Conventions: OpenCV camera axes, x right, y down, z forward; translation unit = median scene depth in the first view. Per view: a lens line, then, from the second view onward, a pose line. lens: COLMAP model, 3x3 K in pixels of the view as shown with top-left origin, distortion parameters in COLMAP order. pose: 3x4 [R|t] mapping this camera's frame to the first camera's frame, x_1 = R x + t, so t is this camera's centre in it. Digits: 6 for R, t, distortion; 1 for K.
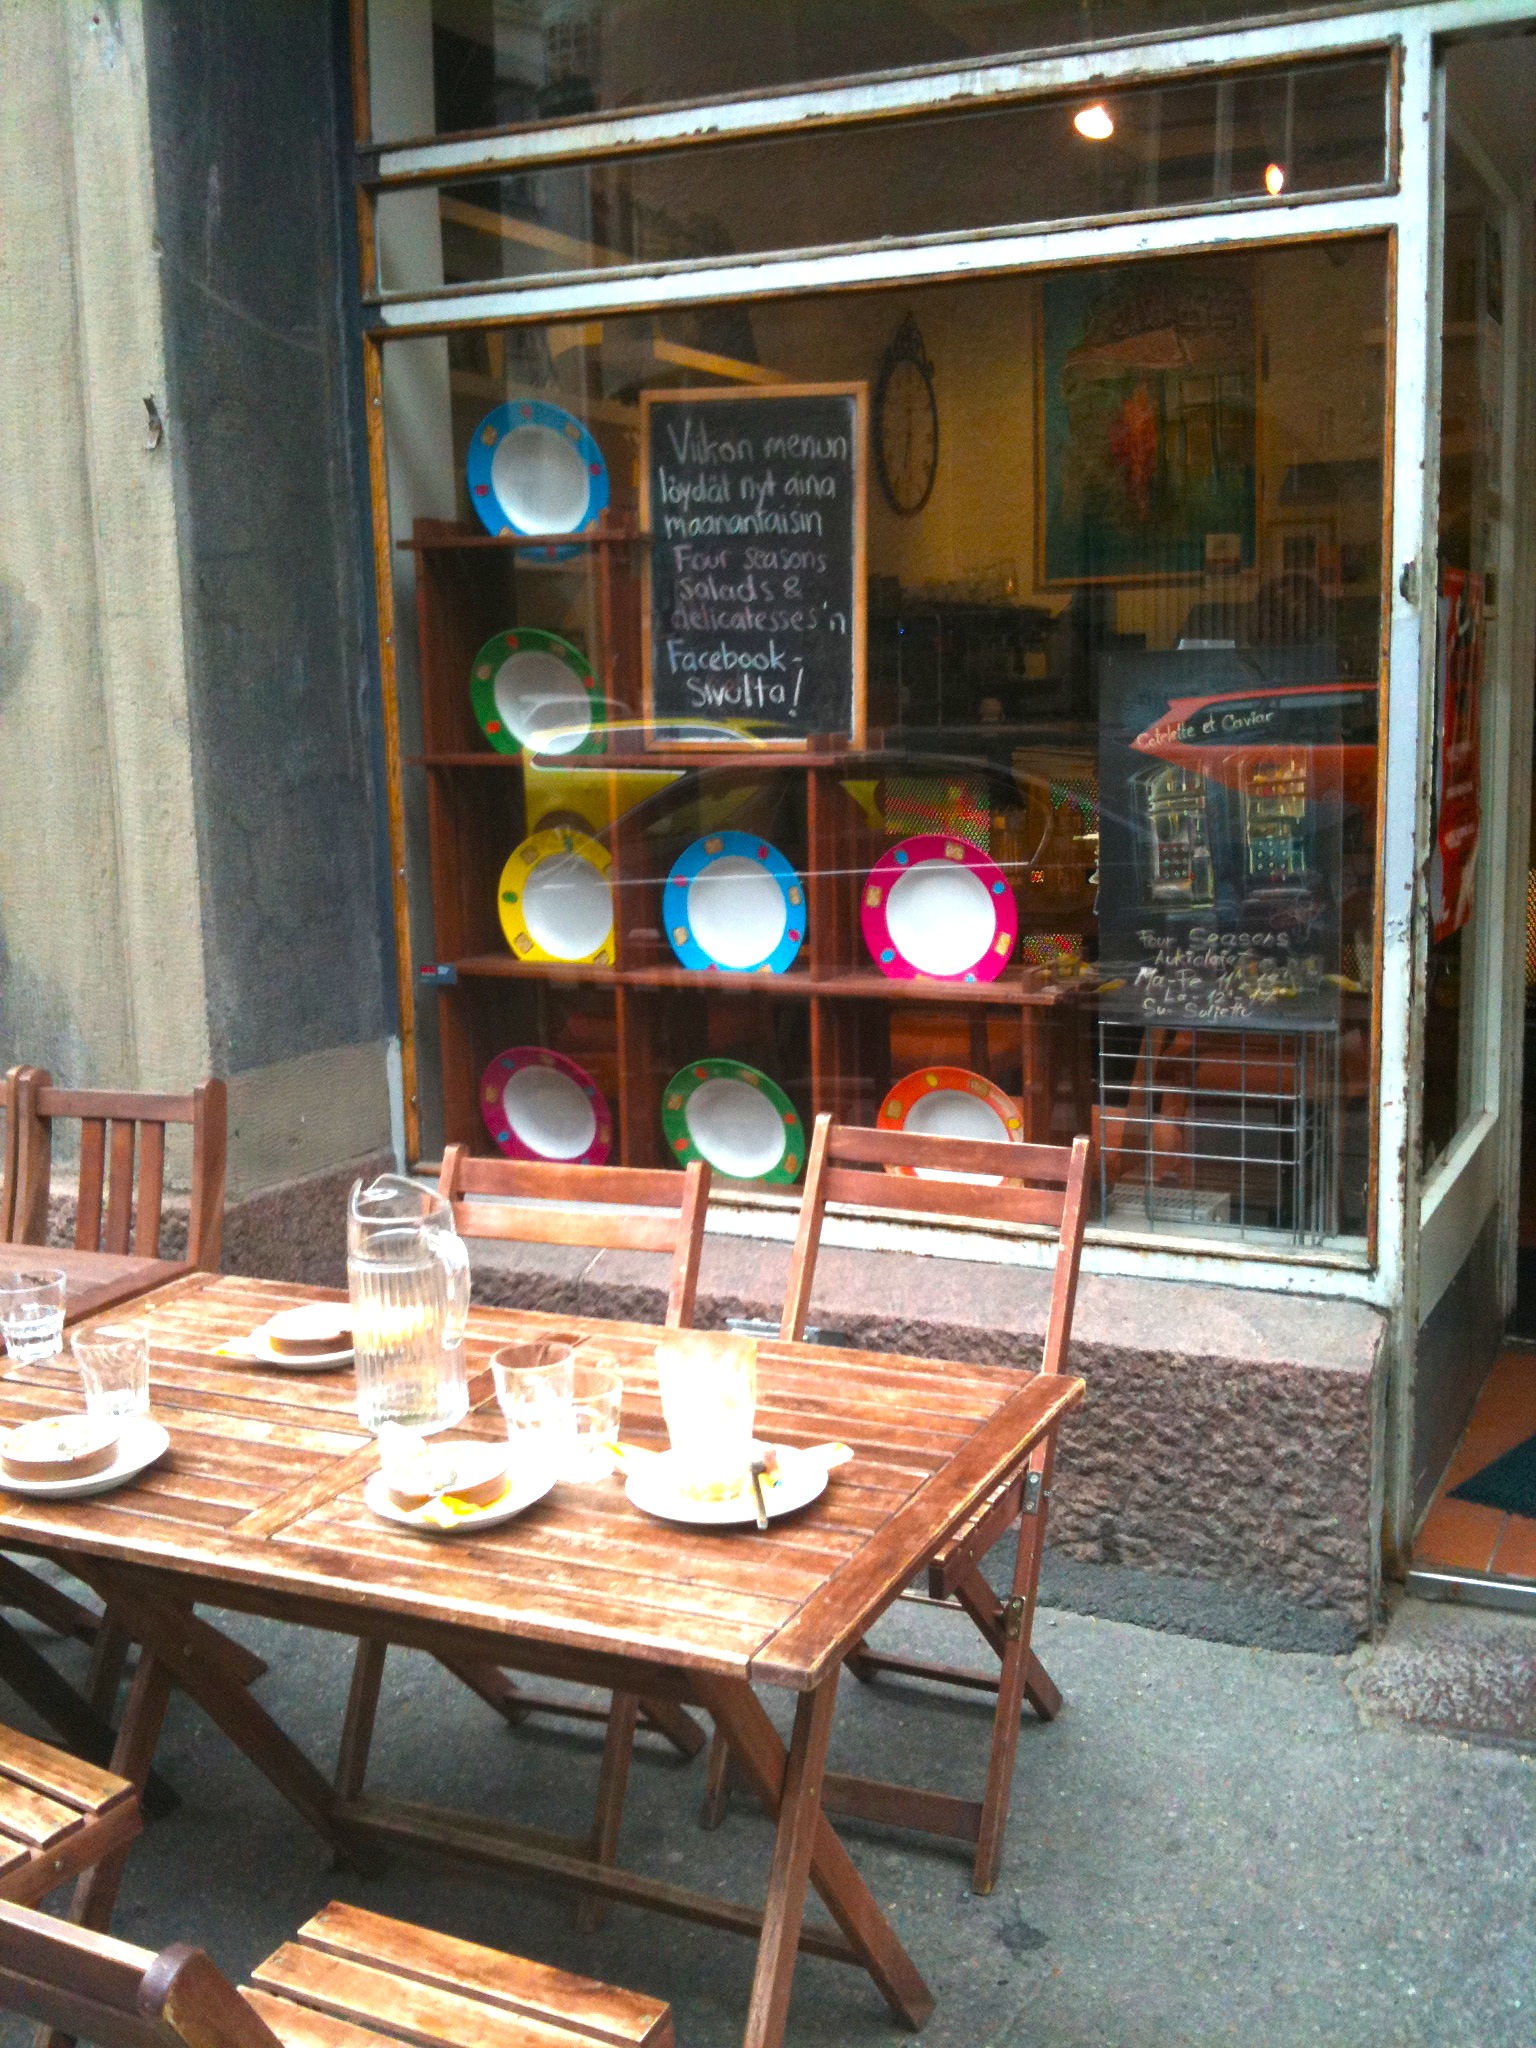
lens RADIAL K [[2069.7, 0, 769.7], [0, 2069.7, 1024.7], [0, 0, 1]] dist [0.000488, 0.000000]
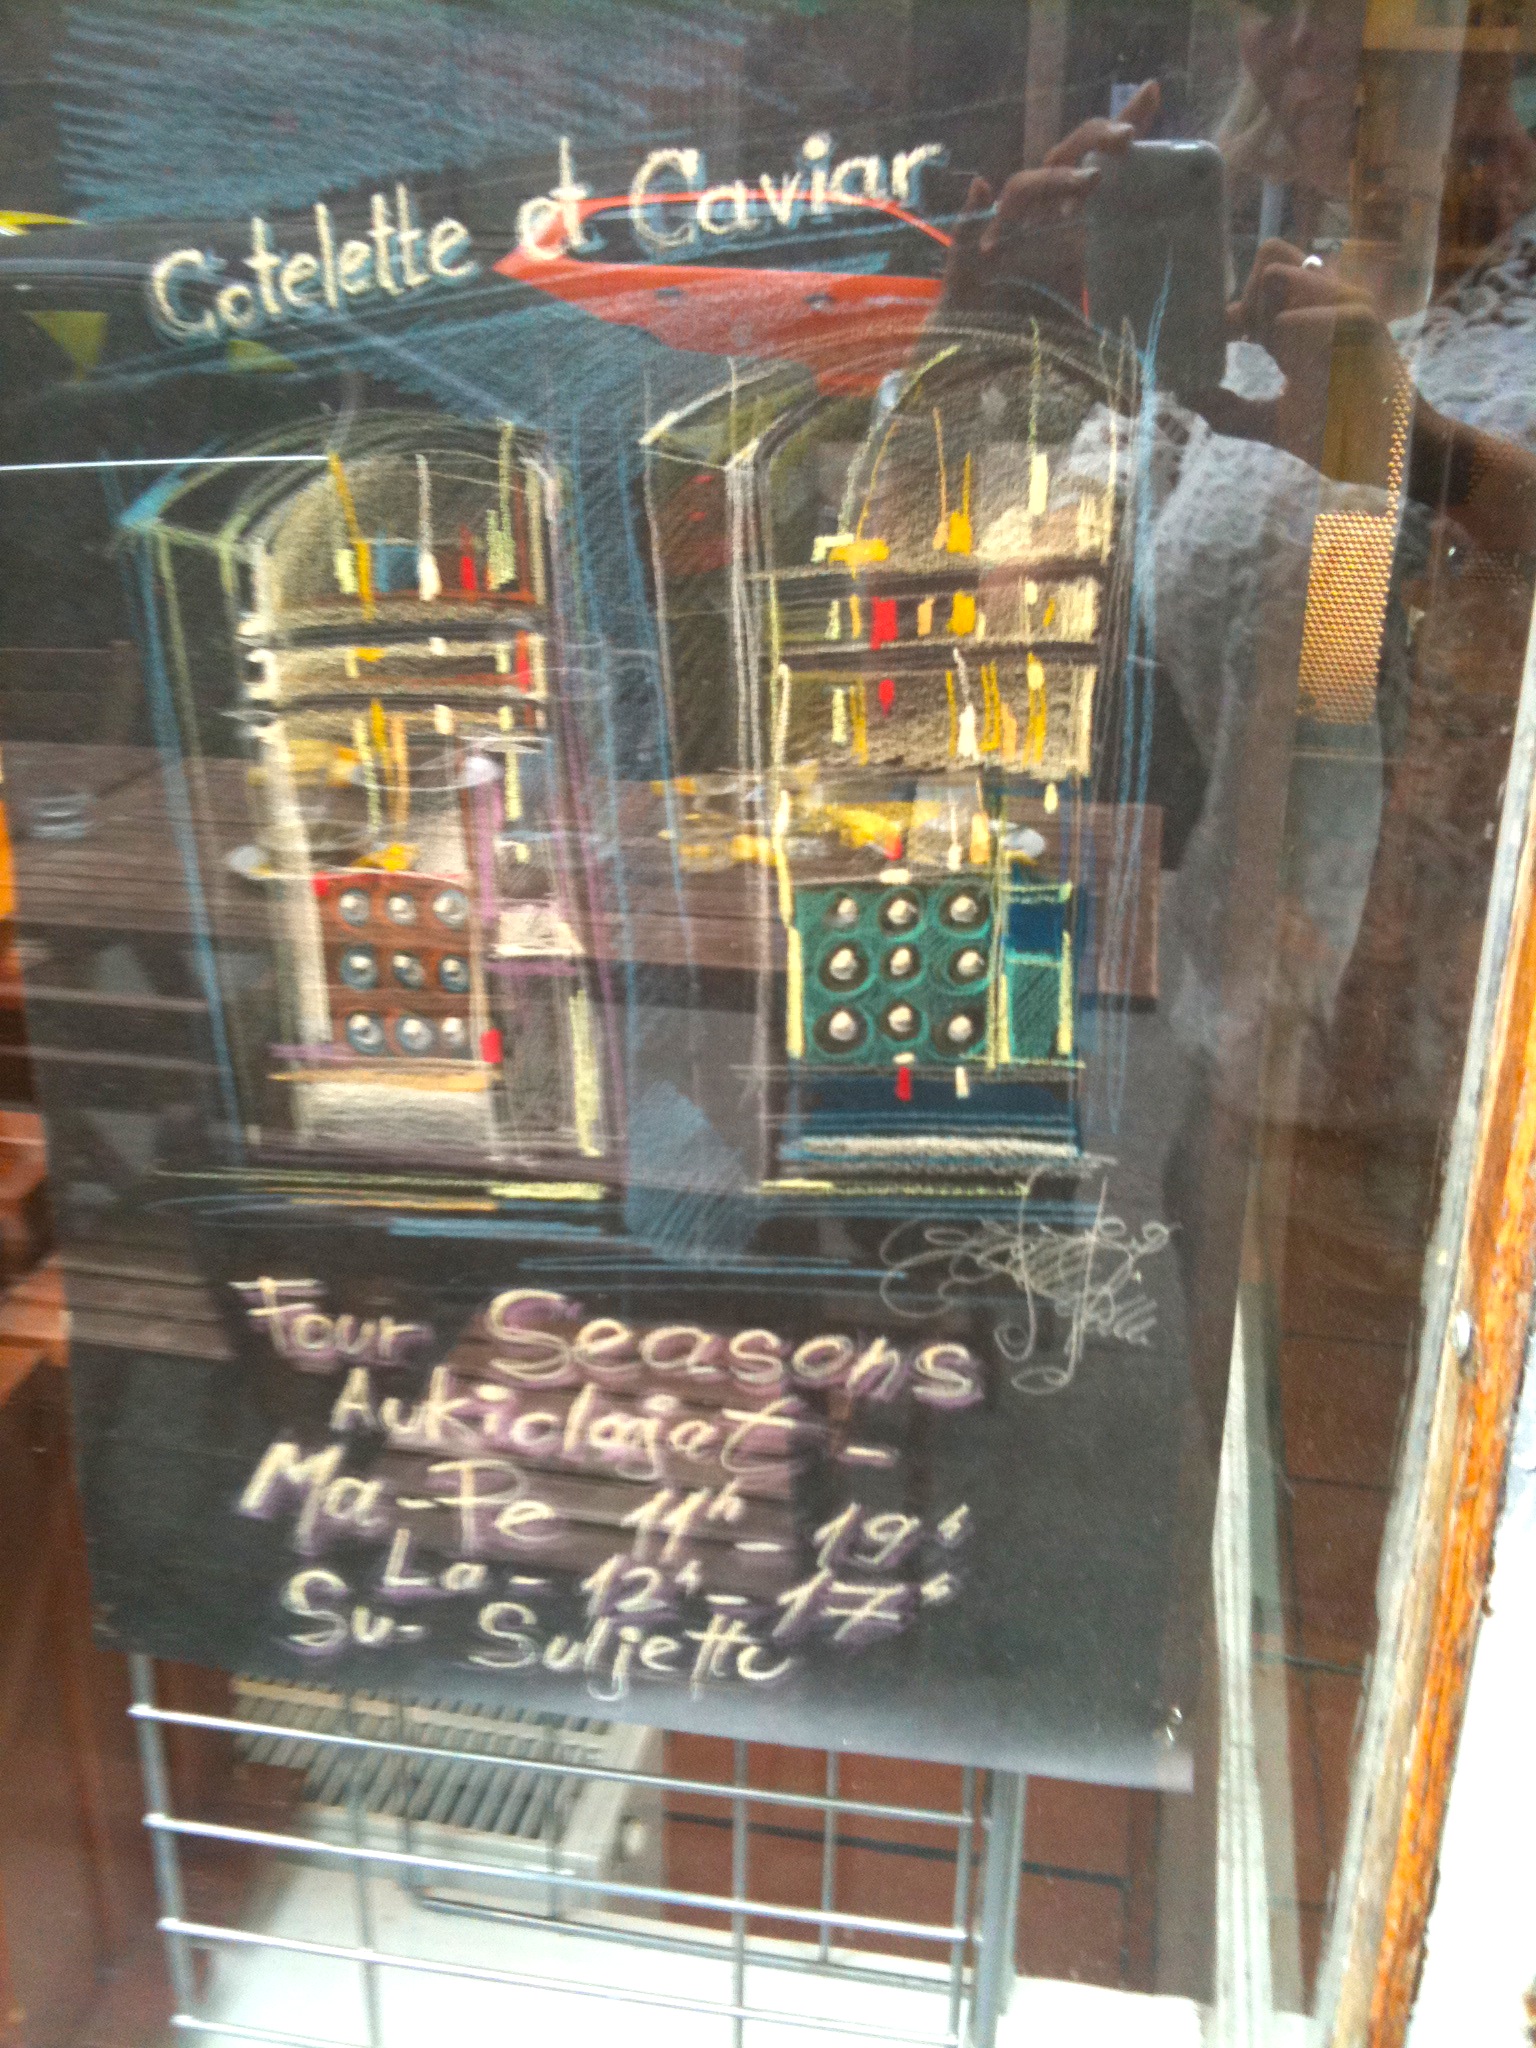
lens RADIAL K [[2069.7, 0, 767.0], [0, 2069.7, 1021.9], [0, 0, 1]] dist [0.000488, 0.000000]
pose [[0.971187, -0.047450, 0.233548, 0.184108], [-0.008701, 0.972265, 0.233719, -0.118855], [-0.238161, -0.229017, 0.943838, 0.813541]]
